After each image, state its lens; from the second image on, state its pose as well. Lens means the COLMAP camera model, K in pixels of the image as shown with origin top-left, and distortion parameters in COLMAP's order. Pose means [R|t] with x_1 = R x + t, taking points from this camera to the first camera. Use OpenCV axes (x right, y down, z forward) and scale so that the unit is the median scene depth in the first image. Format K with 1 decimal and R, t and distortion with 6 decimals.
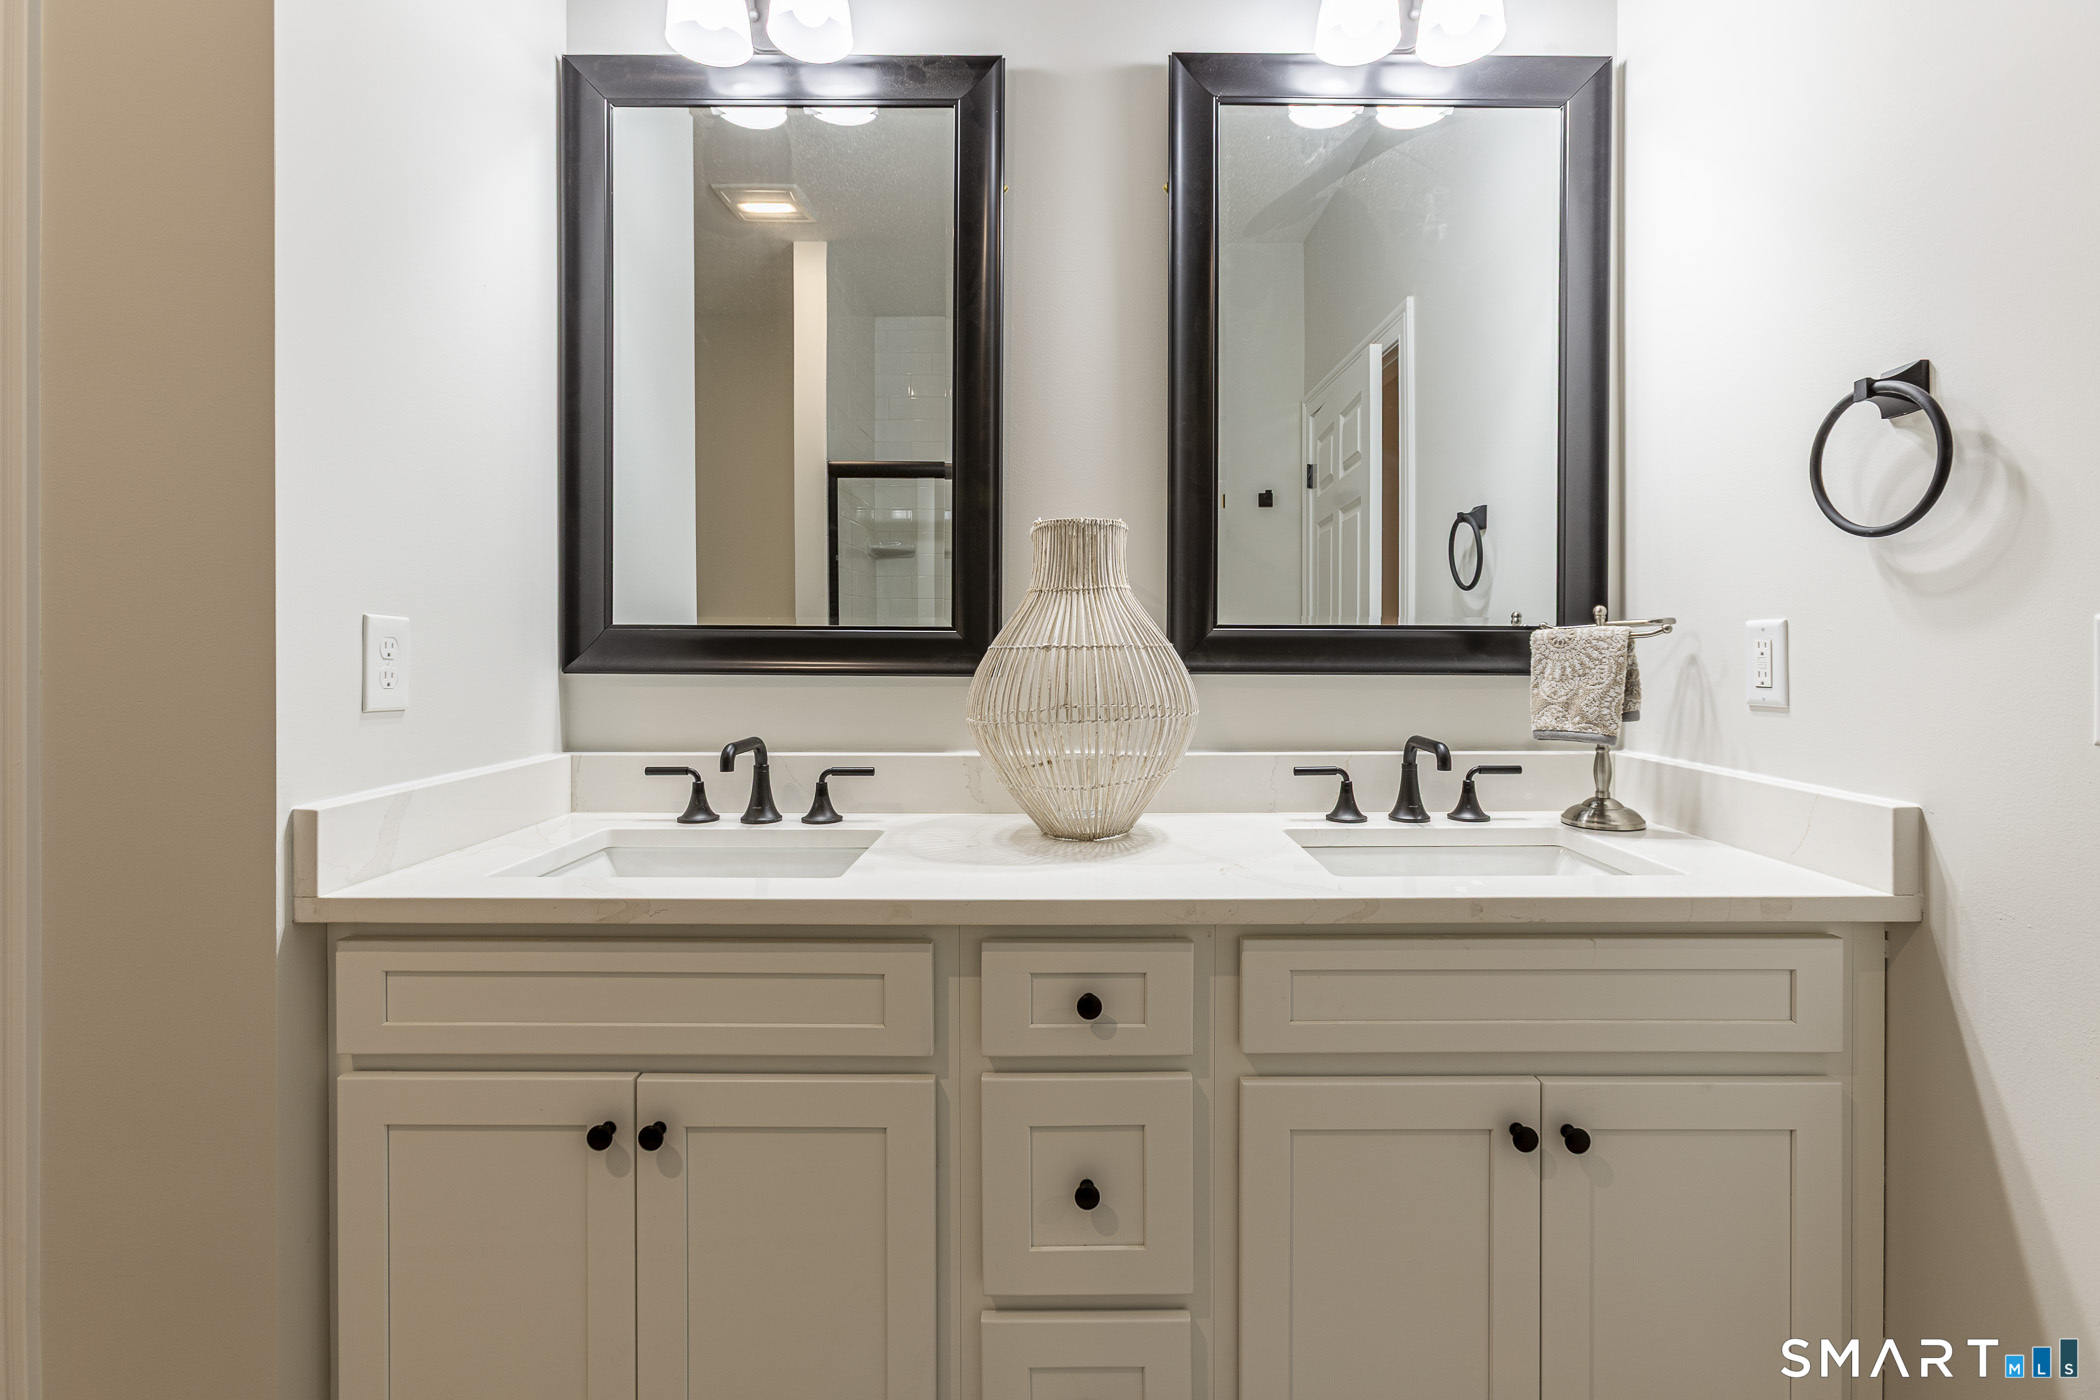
lens RADIAL K [[946.0, 0, 1051.8], [0, 946.0, 654.5], [0, 0, 1]] dist [-0.011359, 0.000165]
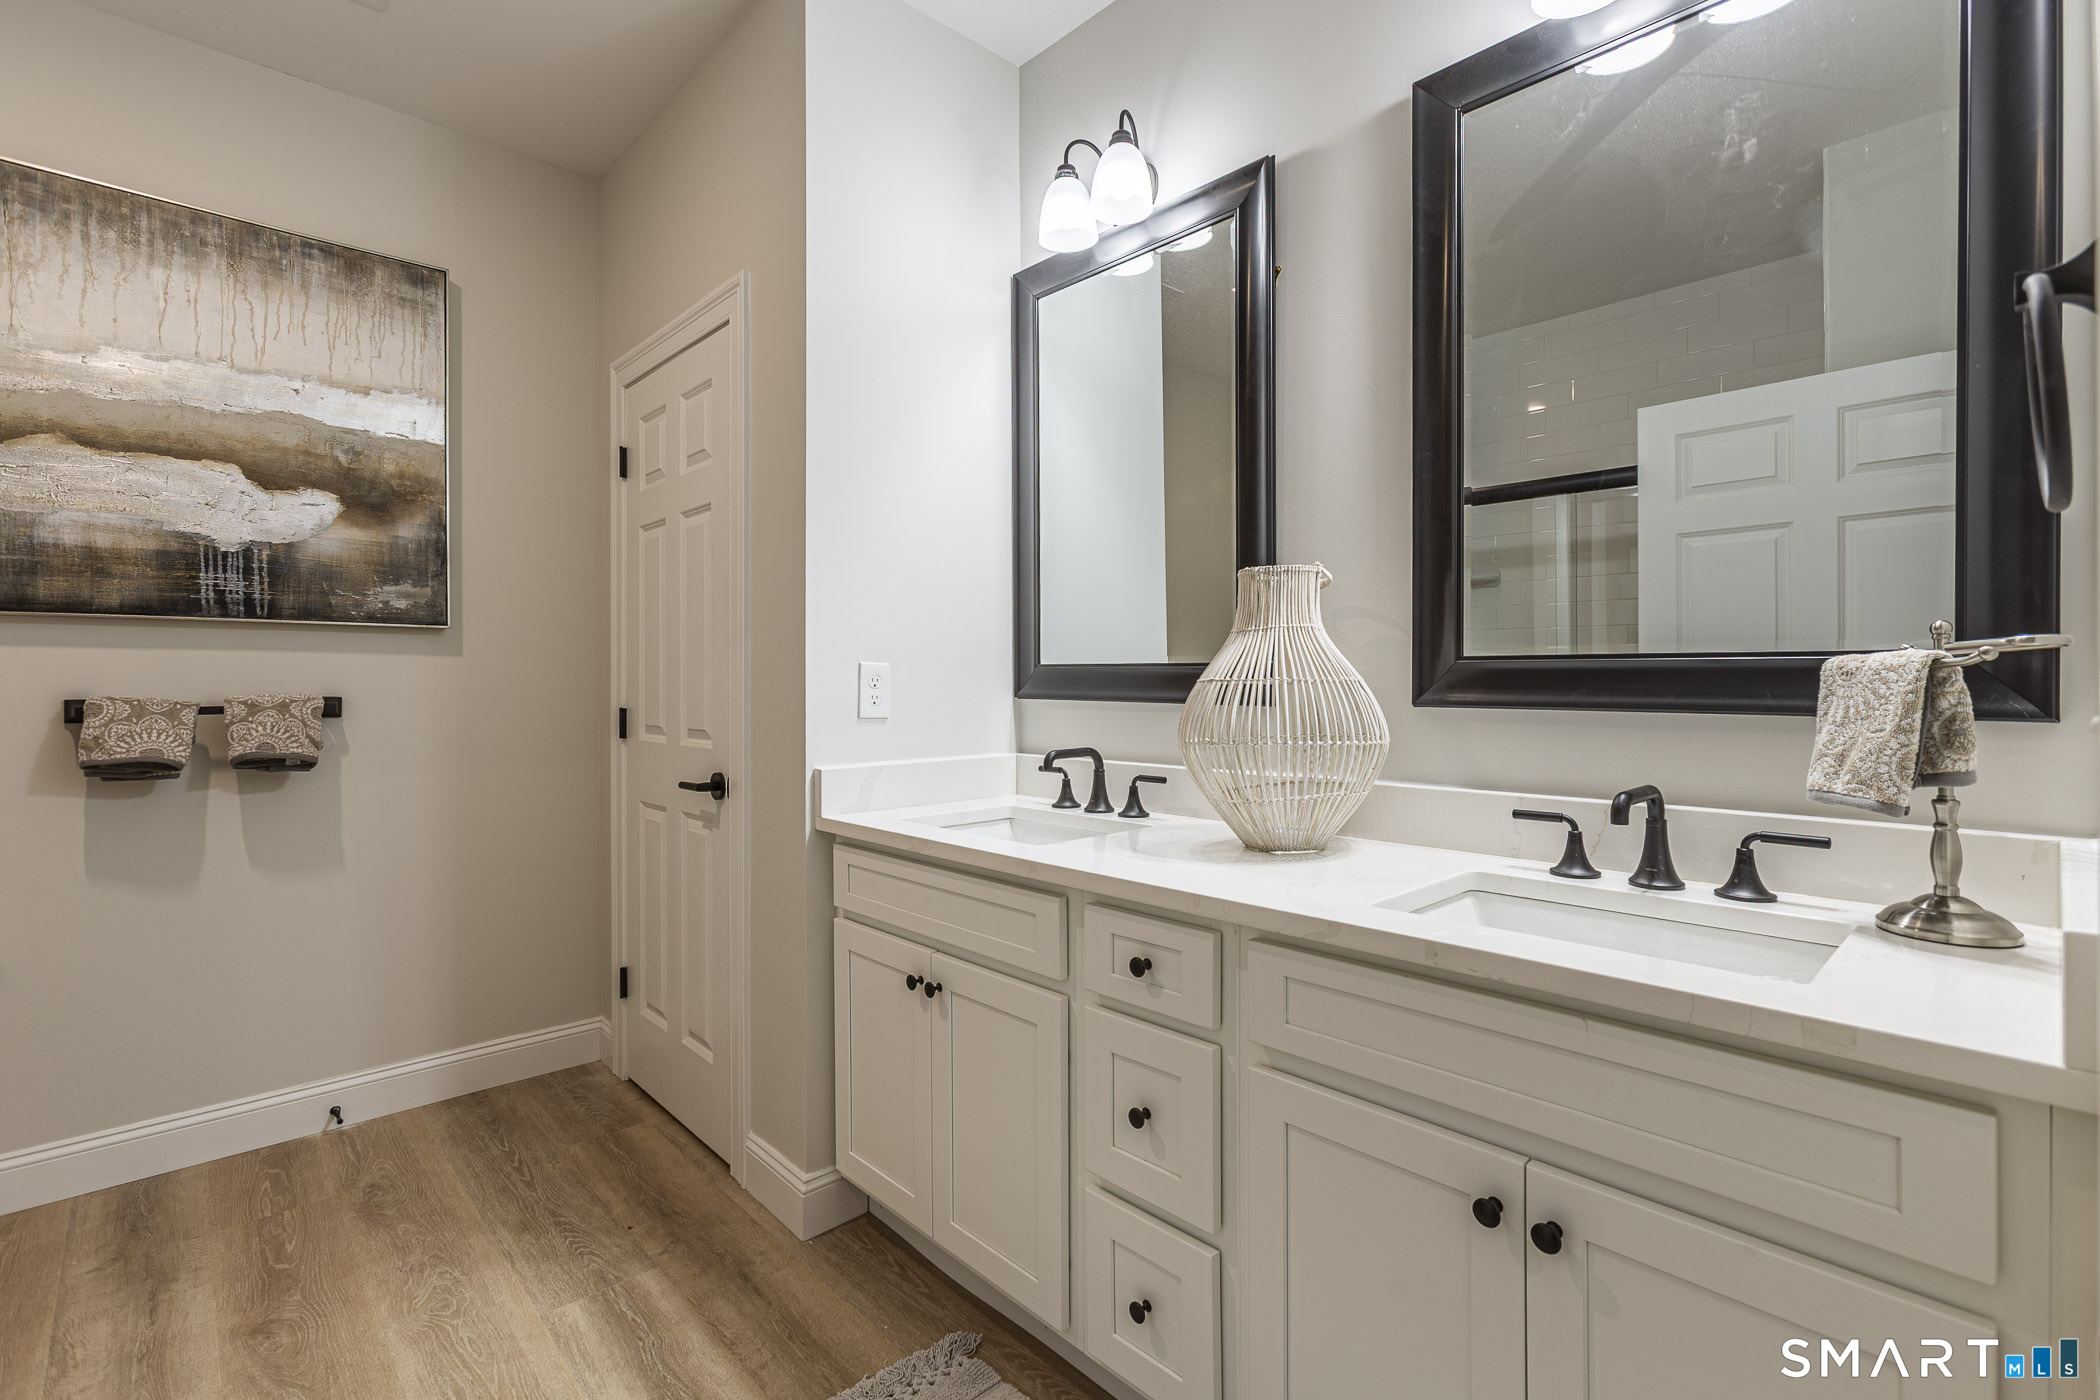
lens RADIAL K [[946.2, 0, 1048.7], [0, 946.2, 685.8], [0, 0, 1]] dist [0.000771, 0.000886]
pose [[0.686534, 0.002866, -0.727092, 0.639668], [-0.001482, 0.999996, 0.002542, -0.003891], [0.727096, -0.000668, 0.686536, 0.034338]]
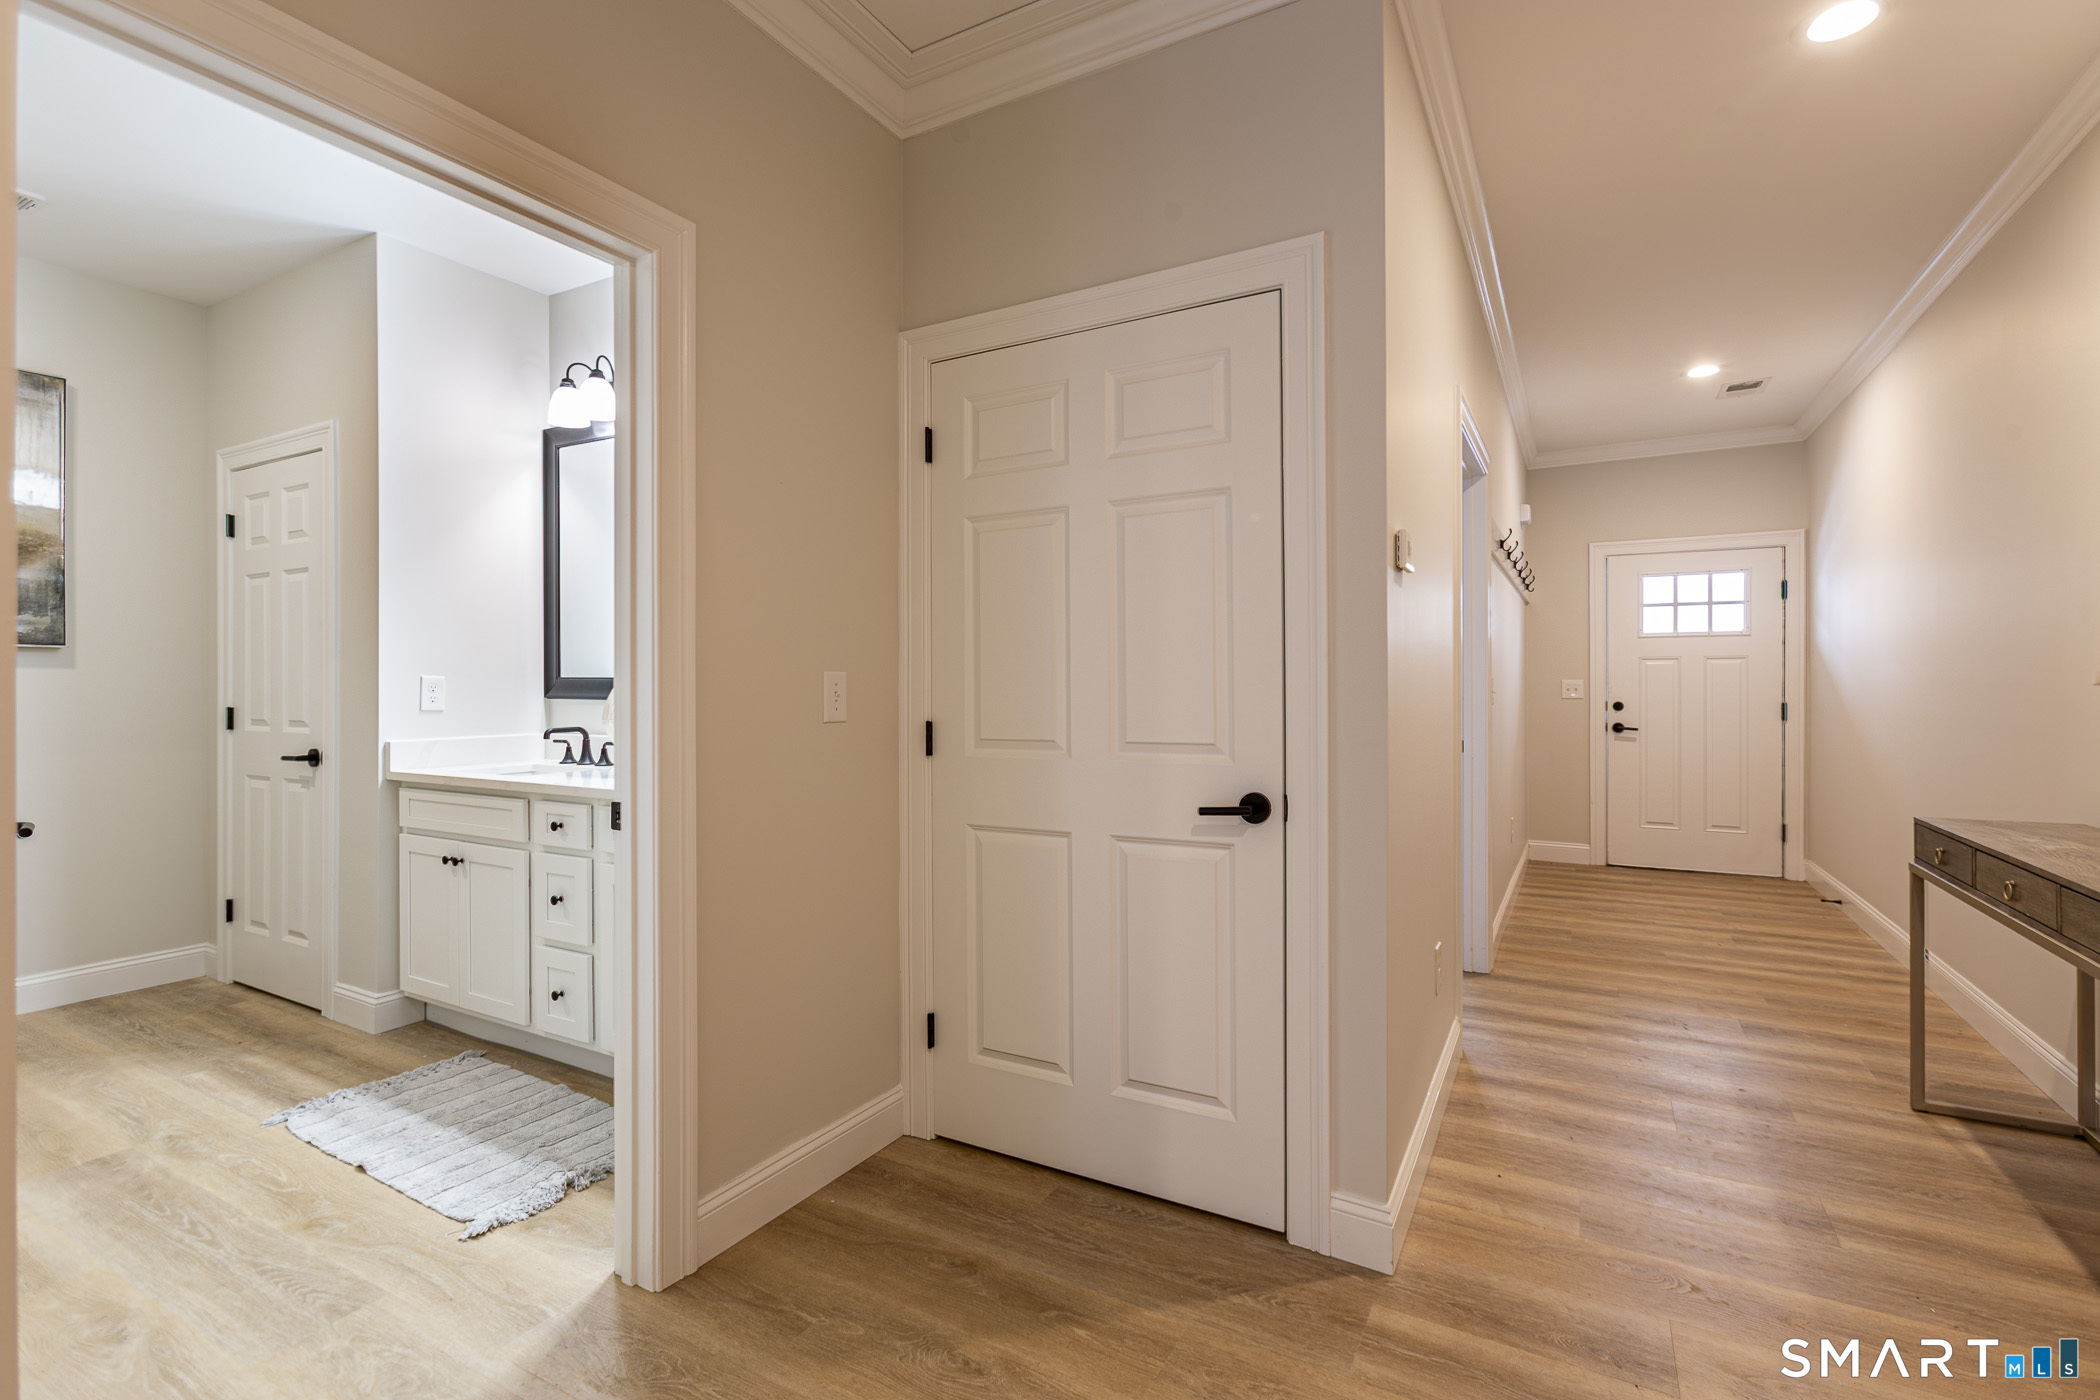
lens RADIAL K [[907.7, 0, 1054.1], [0, 907.7, 691.5], [0, 0, 1]] dist [0.016255, -0.001086]
pose [[0.883891, 0.004086, -0.467675, 1.787656], [-0.003645, 0.999992, 0.001849, -0.007415], [0.467678, 0.000070, 0.883899, -0.429824]]
